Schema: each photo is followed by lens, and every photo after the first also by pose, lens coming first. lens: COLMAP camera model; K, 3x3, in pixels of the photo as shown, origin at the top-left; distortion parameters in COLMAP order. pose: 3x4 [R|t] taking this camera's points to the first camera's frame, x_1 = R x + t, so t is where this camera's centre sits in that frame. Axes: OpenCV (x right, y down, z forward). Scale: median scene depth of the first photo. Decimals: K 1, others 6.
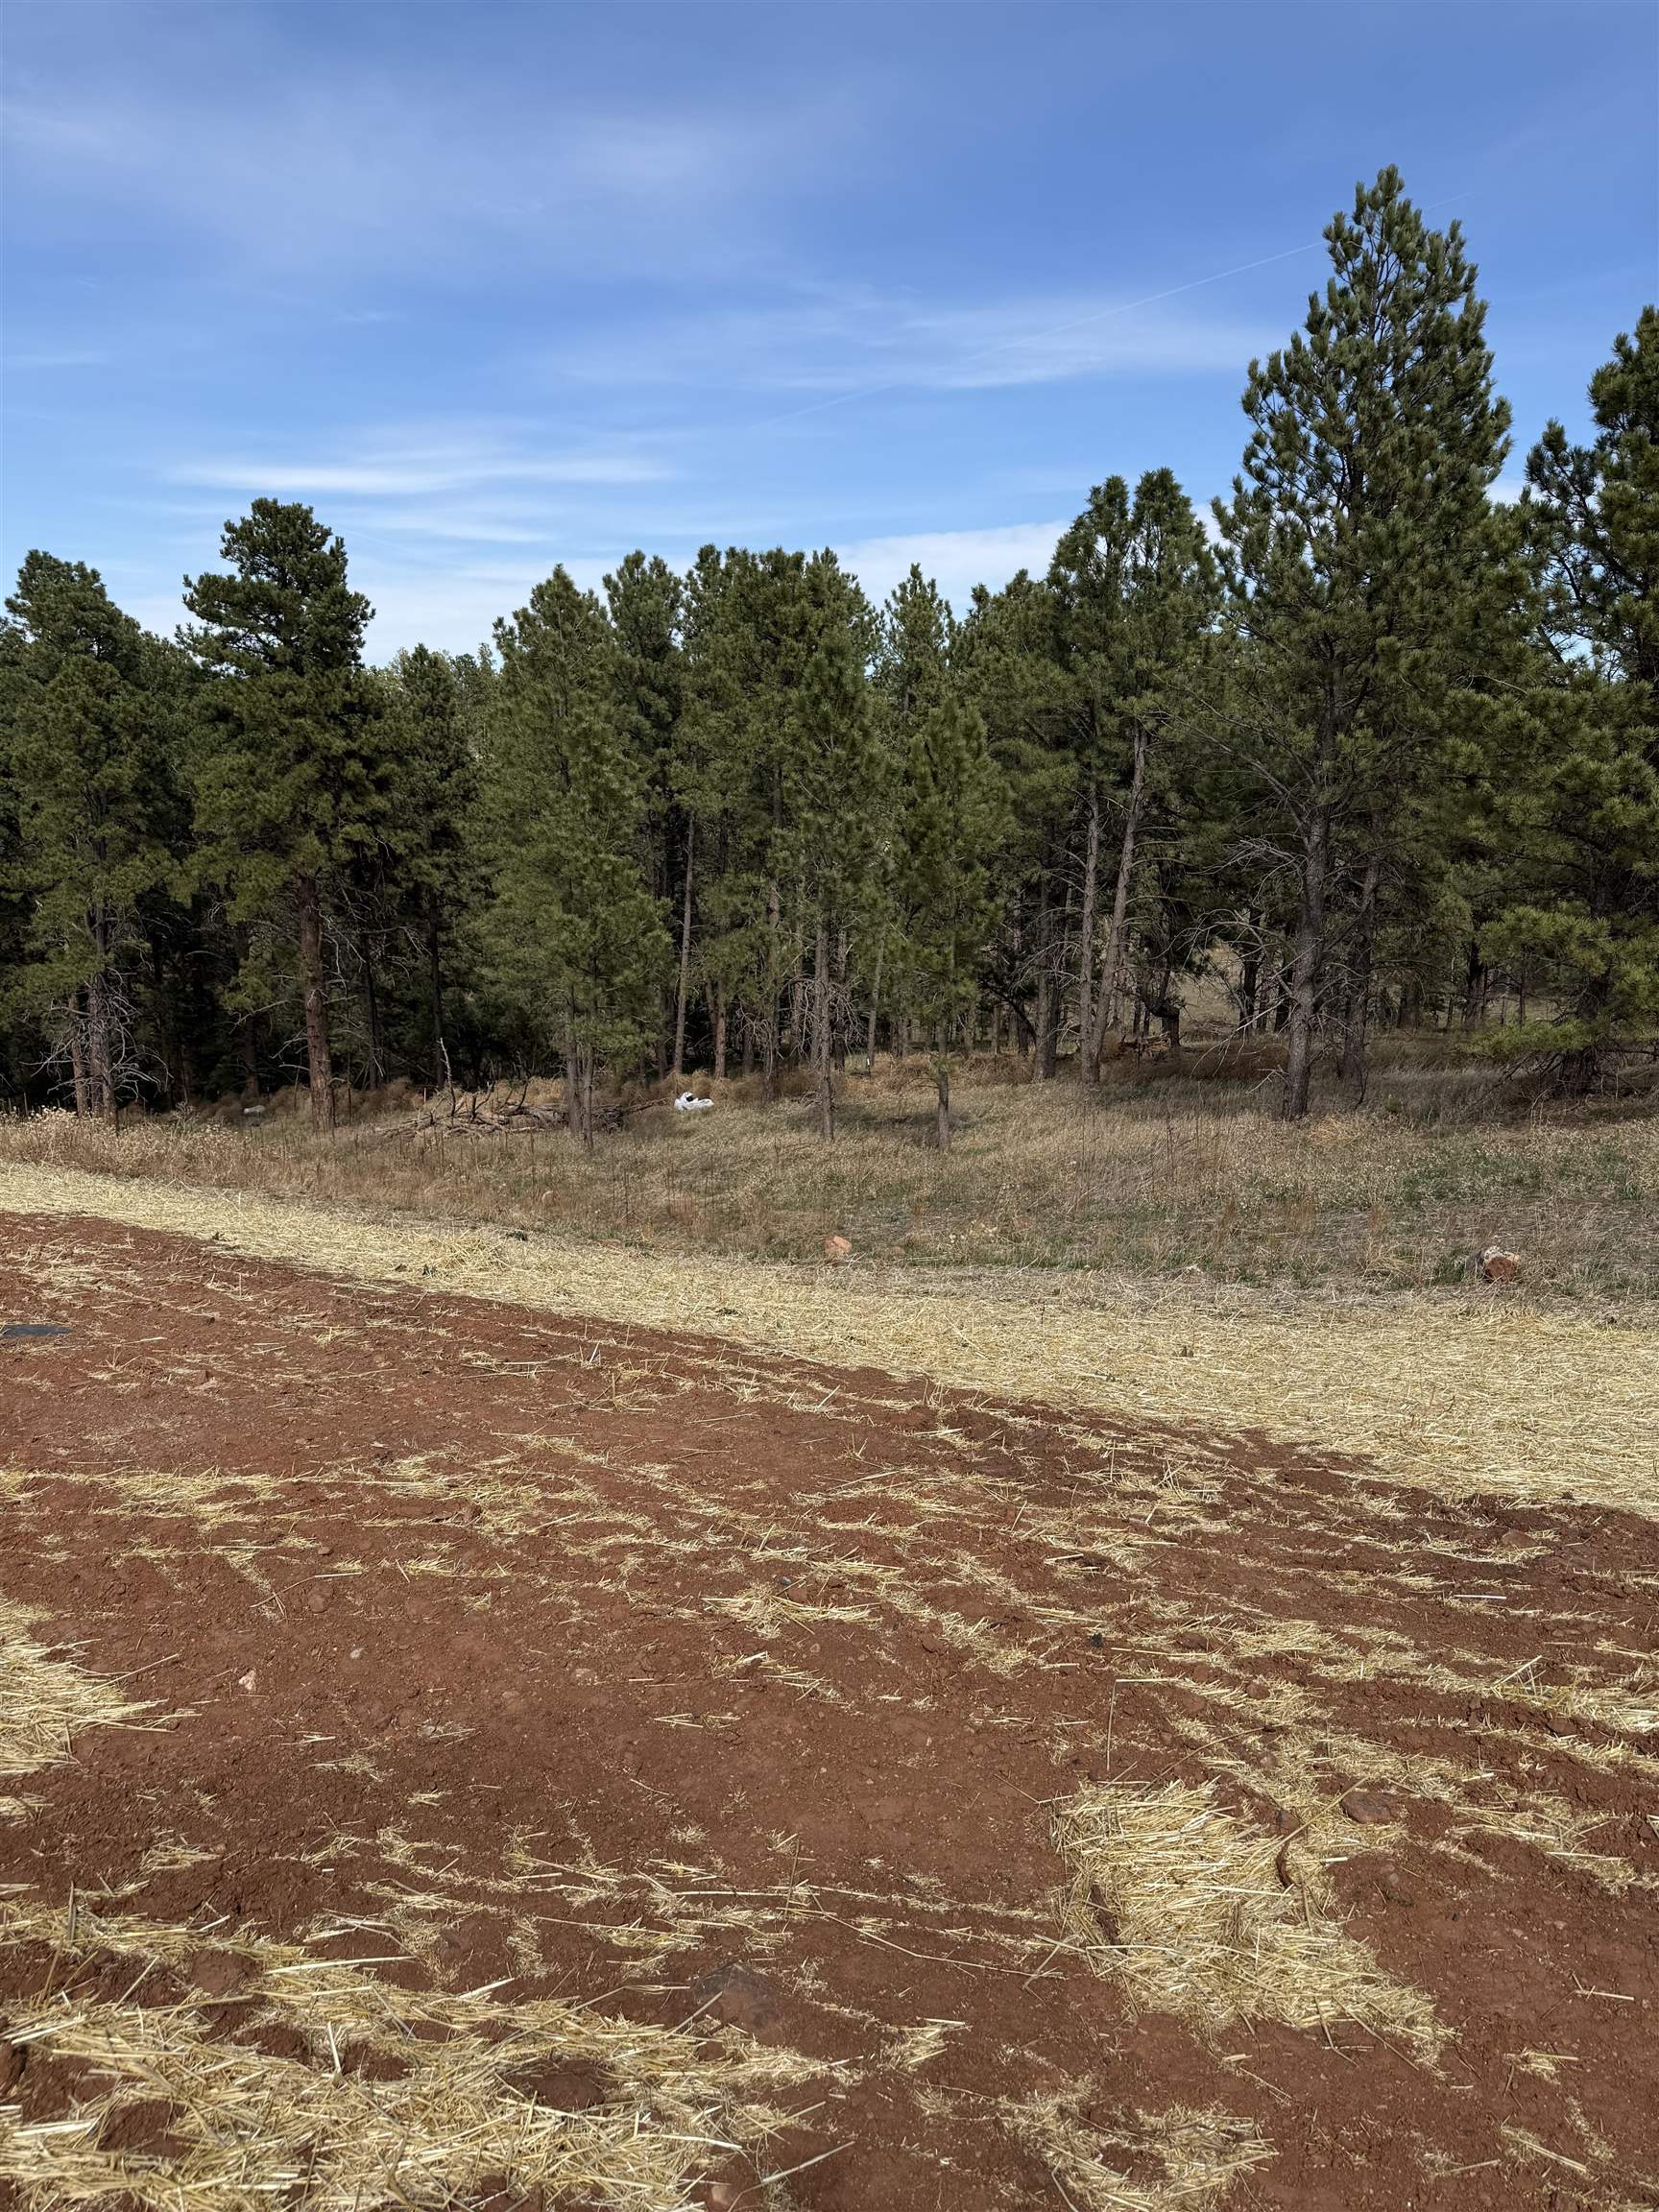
lens RADIAL K [[1583.9, 0, 818.6], [0, 1583.9, 1102.4], [0, 0, 1]] dist [0.144952, -0.232791]
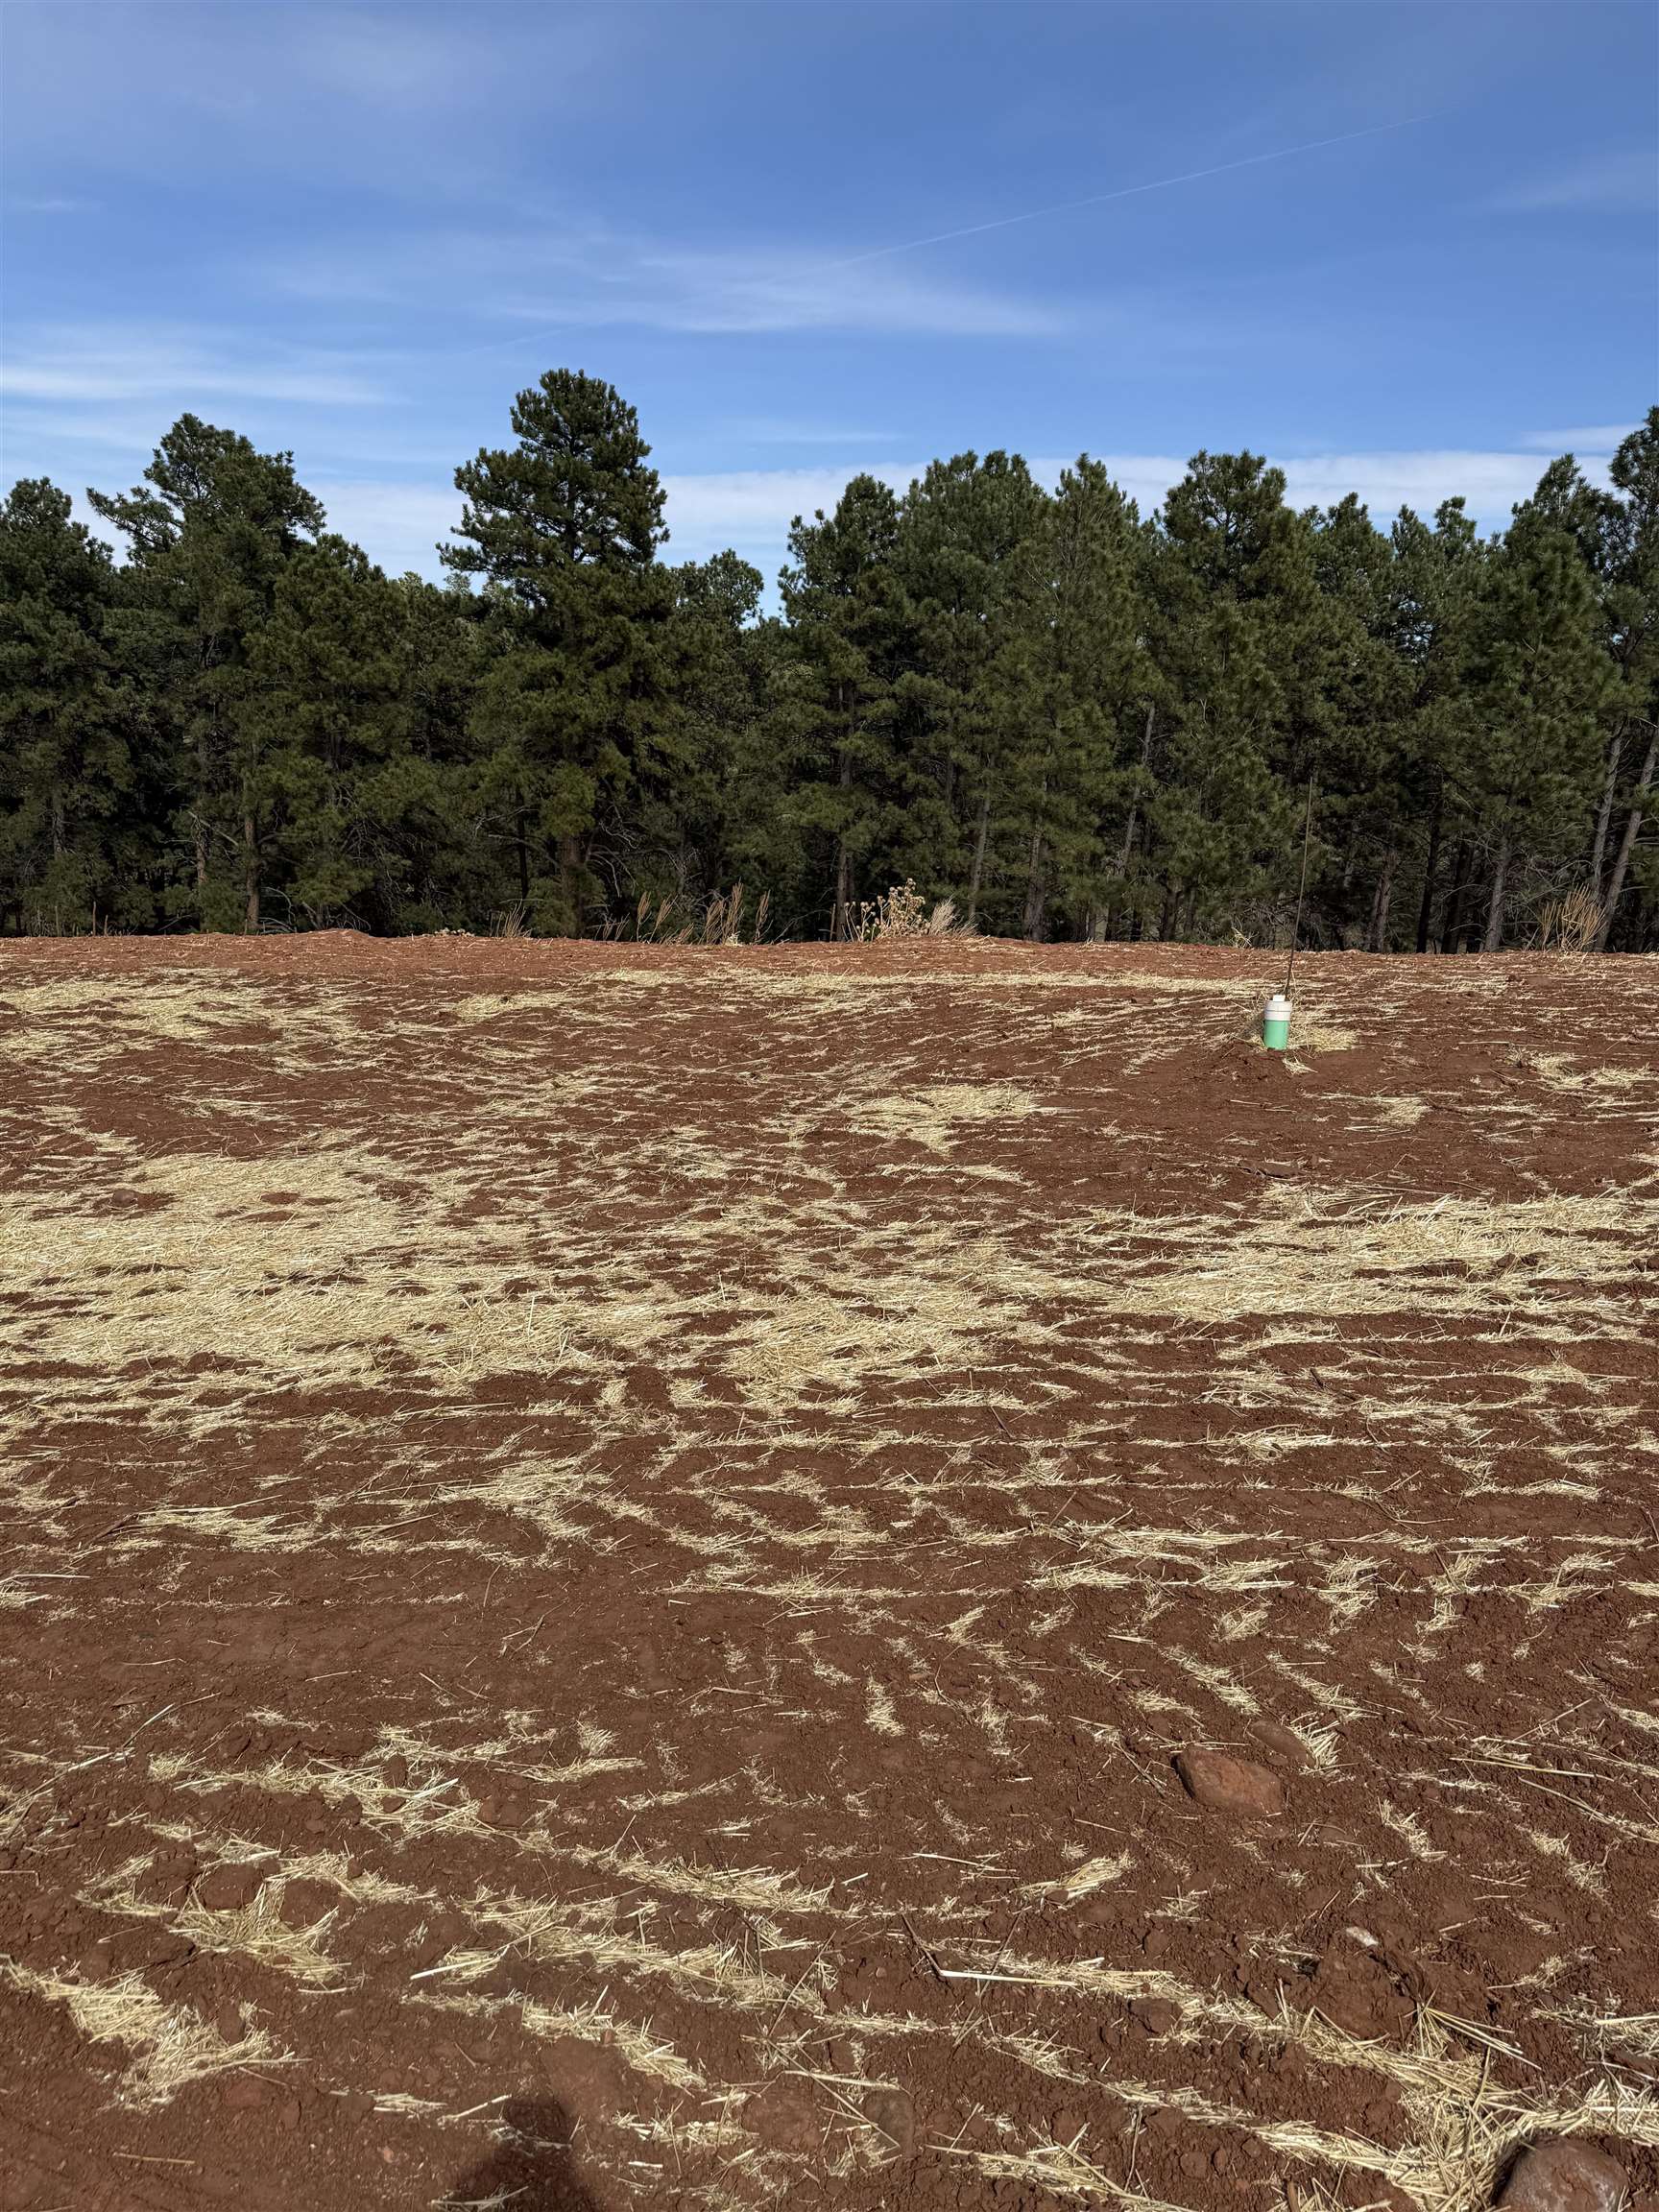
lens RADIAL K [[1583.9, 0, 818.6], [0, 1583.9, 1102.4], [0, 0, 1]] dist [0.144952, -0.232791]
pose [[0.982490, -0.005766, 0.186229, -0.362981], [0.000740, 0.999634, 0.027048, 0.014351], [-0.186316, -0.026437, 0.982134, 0.067088]]
